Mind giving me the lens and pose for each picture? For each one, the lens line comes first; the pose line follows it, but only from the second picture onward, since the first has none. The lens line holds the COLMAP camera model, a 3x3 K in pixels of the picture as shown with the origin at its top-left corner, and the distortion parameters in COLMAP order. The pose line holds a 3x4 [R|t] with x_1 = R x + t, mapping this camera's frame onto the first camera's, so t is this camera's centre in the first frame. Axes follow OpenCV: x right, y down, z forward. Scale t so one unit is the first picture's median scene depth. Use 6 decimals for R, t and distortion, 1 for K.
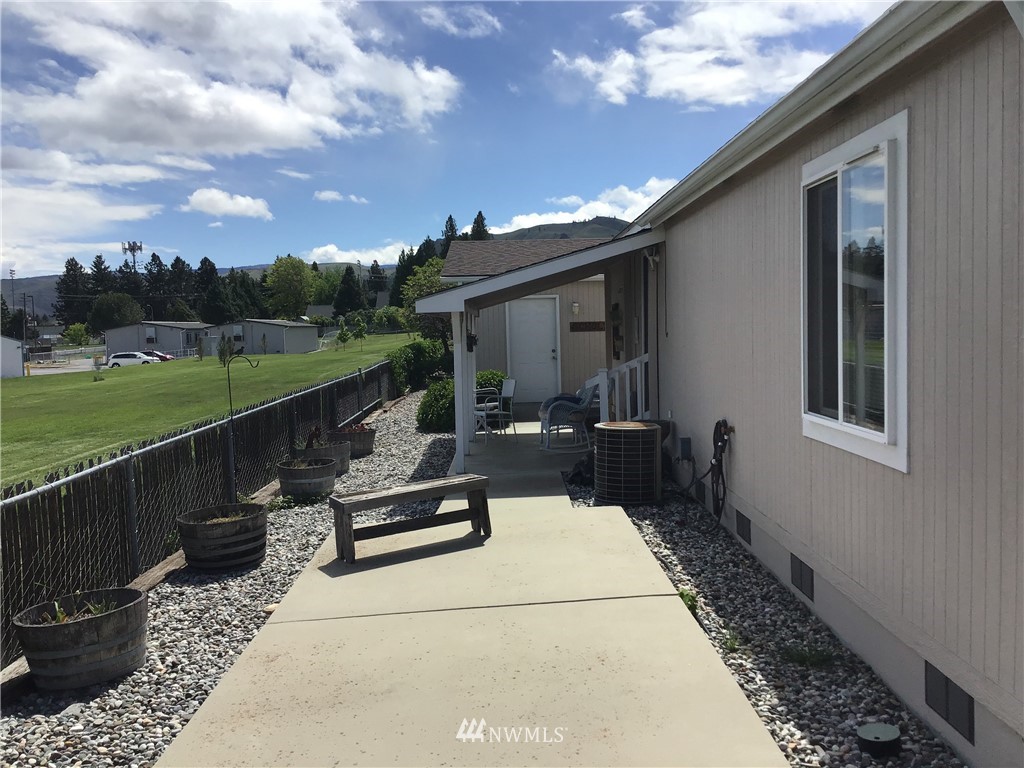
lens RADIAL K [[929.9, 0, 511.6], [0, 929.9, 368.2], [0, 0, 1]] dist [0.070993, -0.114072]
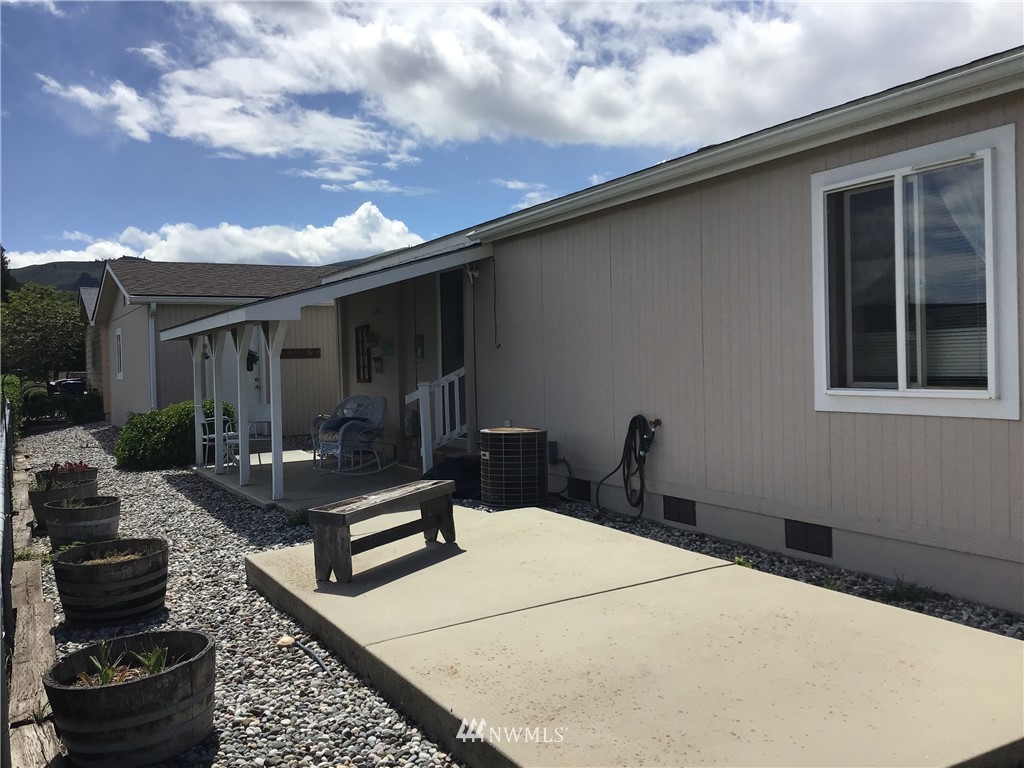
lens RADIAL K [[949.4, 0, 394.4], [0, 949.4, 384.2], [0, 0, 1]] dist [0.085779, -0.120619]
pose [[0.885853, -0.005298, 0.463936, -0.419678], [0.027958, 0.998727, -0.041980, 0.045828], [-0.463123, 0.050159, 0.884874, 0.129136]]
